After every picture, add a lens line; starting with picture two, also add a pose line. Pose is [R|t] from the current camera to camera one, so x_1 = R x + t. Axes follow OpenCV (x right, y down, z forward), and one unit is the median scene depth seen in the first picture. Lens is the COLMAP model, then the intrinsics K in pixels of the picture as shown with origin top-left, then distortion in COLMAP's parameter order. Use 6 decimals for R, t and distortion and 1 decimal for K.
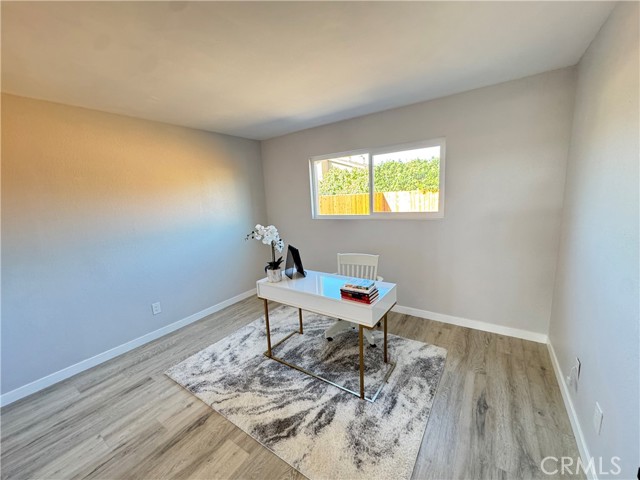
lens RADIAL K [[256.2, 0, 319.4], [0, 256.2, 239.1], [0, 0, 1]] dist [-0.000295, 0.000197]
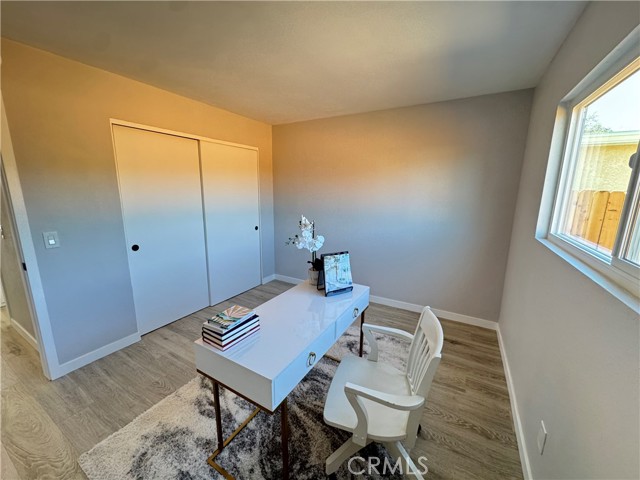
lens RADIAL K [[256.2, 0, 319.4], [0, 256.2, 239.1], [0, 0, 1]] dist [-0.000295, 0.000197]
pose [[0.074668, 0.250039, -0.965352, 0.650766], [-0.178155, 0.955825, 0.233792, -0.193858], [0.981165, 0.154526, 0.115915, 0.913764]]
